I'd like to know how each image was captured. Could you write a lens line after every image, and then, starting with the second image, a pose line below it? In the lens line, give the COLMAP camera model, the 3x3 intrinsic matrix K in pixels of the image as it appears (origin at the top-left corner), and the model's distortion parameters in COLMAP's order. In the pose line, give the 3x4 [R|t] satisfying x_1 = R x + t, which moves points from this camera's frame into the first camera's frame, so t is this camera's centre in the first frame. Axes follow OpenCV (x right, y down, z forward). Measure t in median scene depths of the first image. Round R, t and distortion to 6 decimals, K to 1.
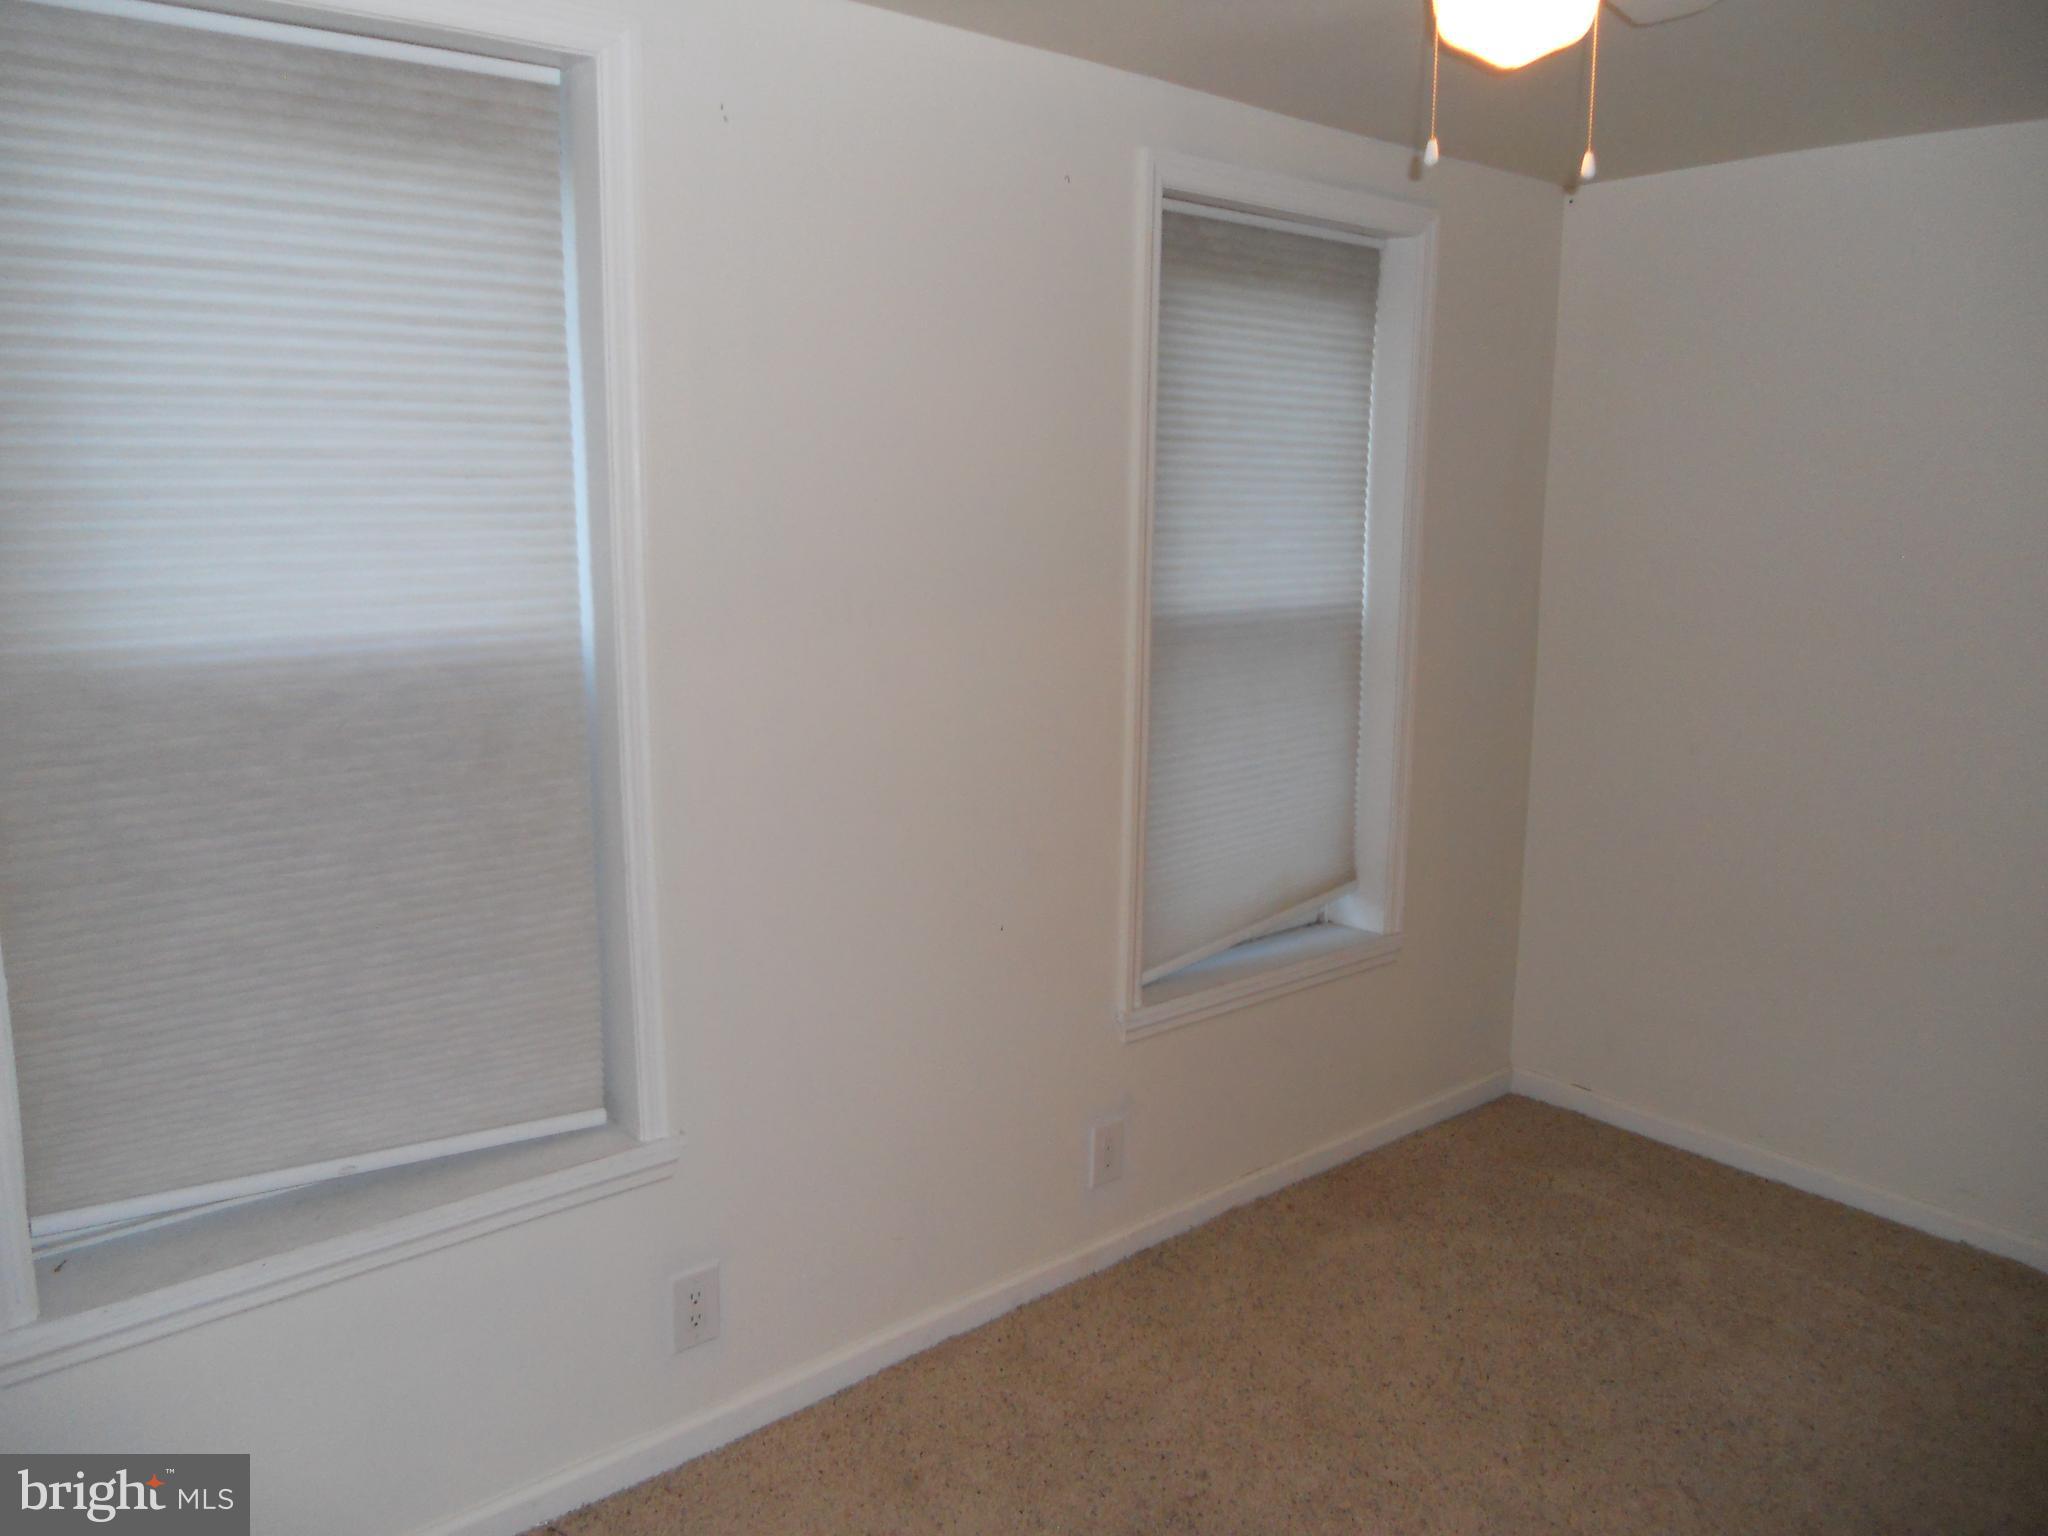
lens RADIAL K [[1549.3, 0, 1024.0], [0, 1549.3, 768.0], [0, 0, 1]] dist [-0.037299, -0.003812]
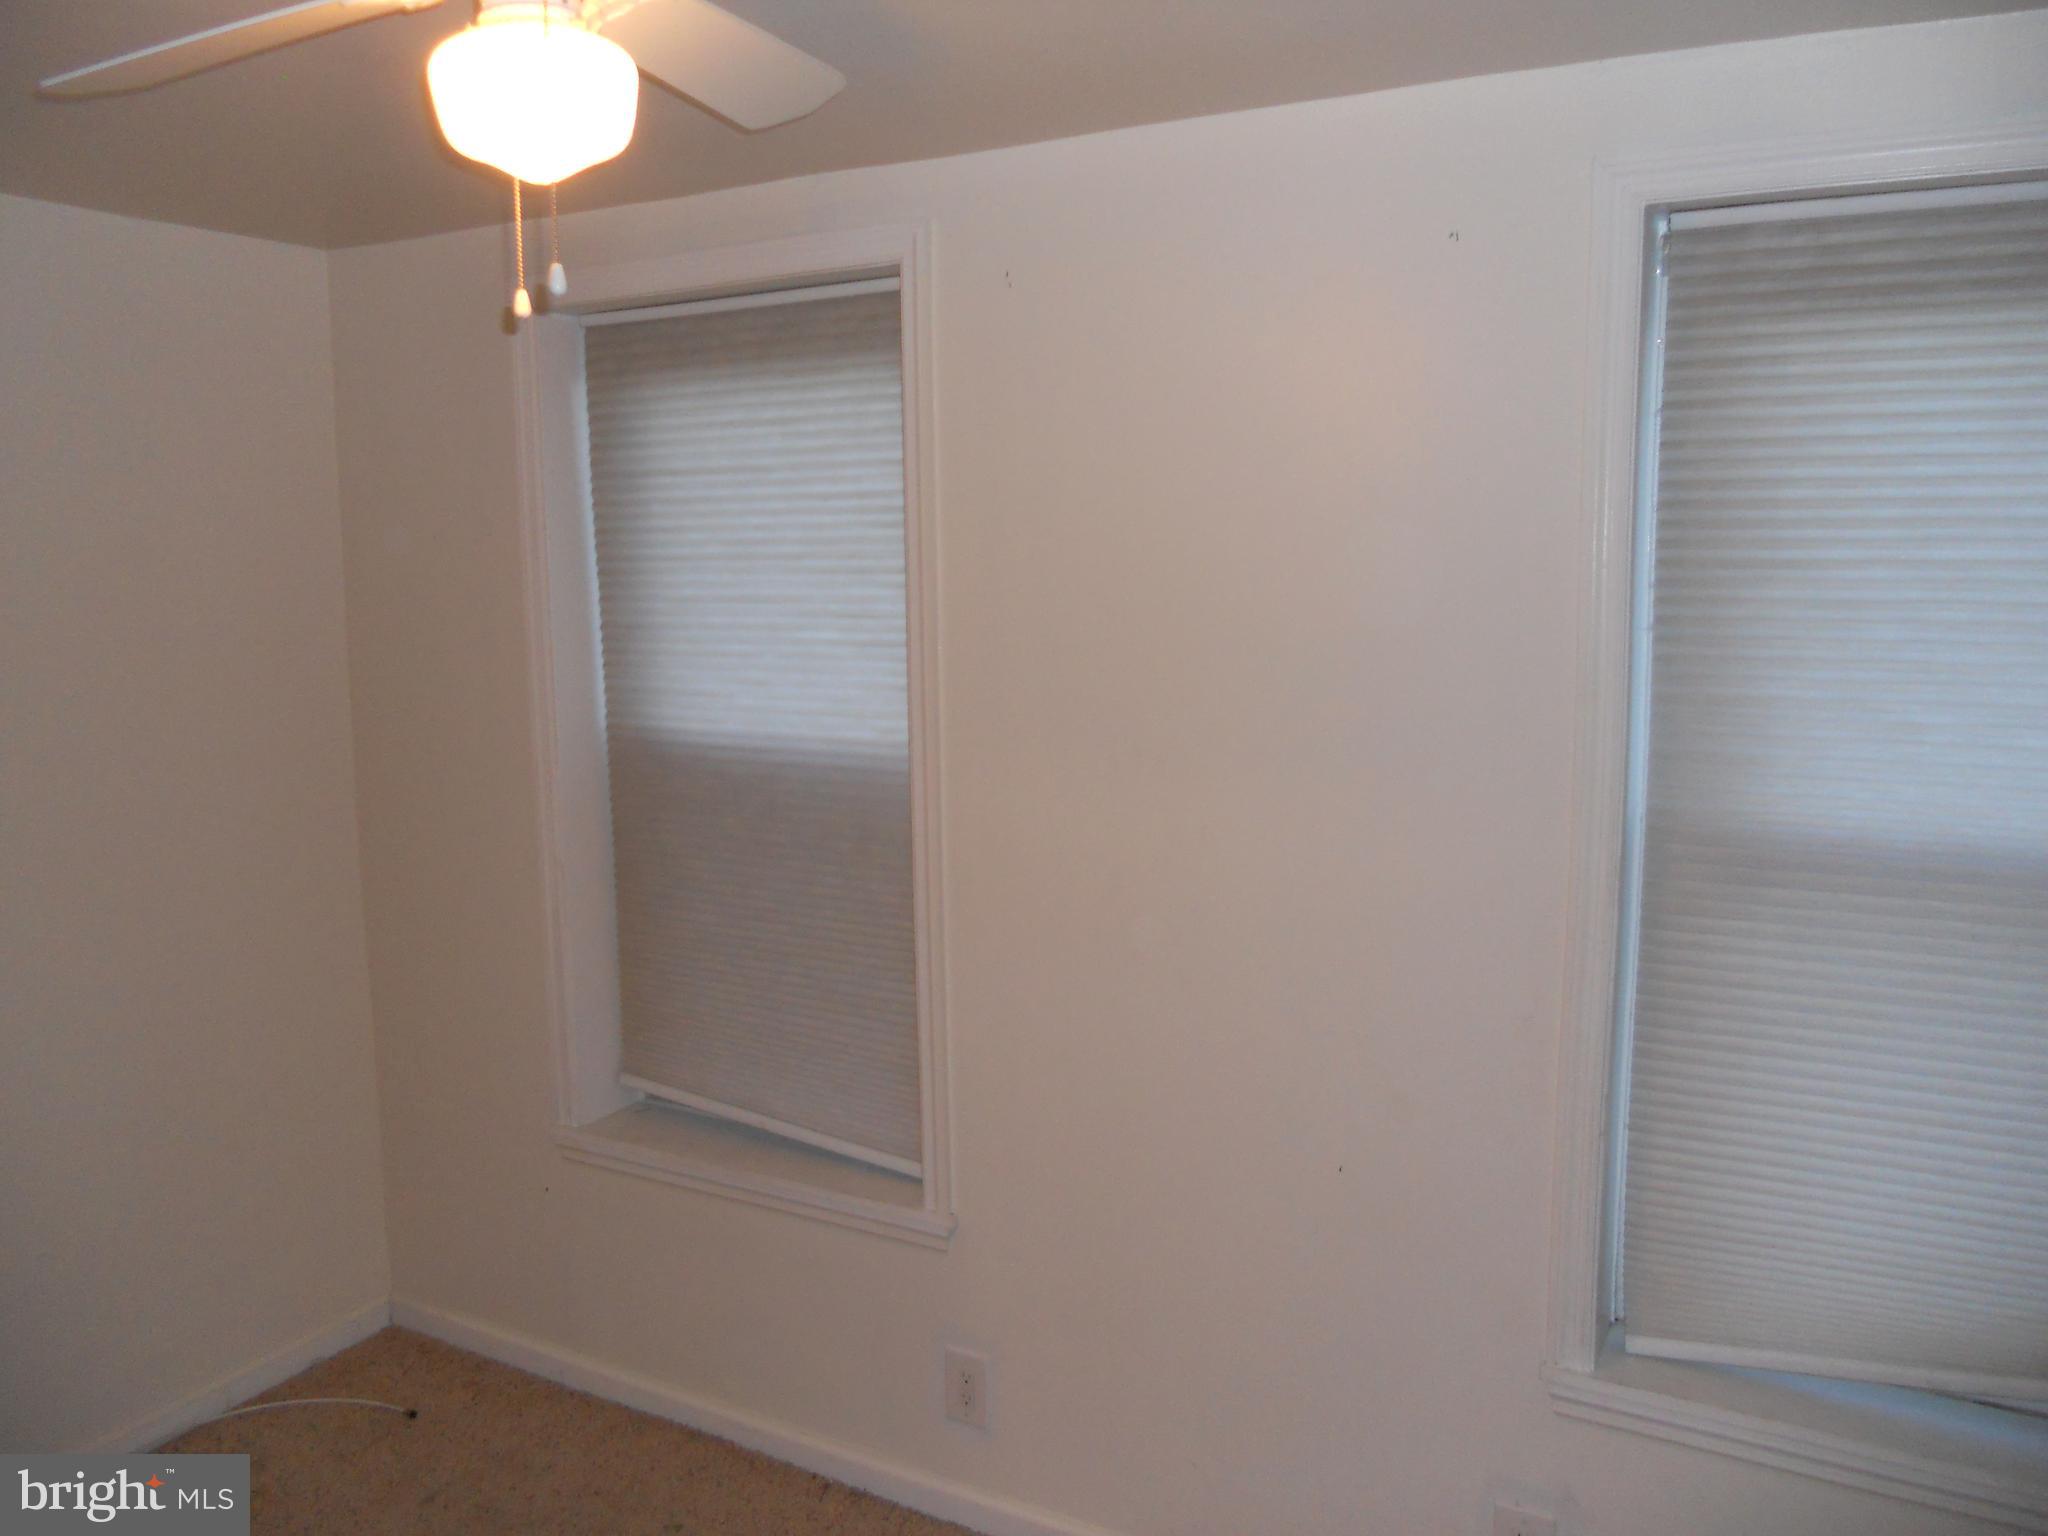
lens RADIAL K [[1549.3, 0, 1024.0], [0, 1549.3, 768.0], [0, 0, 1]] dist [-0.037299, -0.003812]
pose [[0.336460, 0.121370, -0.933844, 0.892711], [-0.153590, 0.985454, 0.072740, -0.187283], [0.929088, 0.118955, 0.350207, 0.727105]]
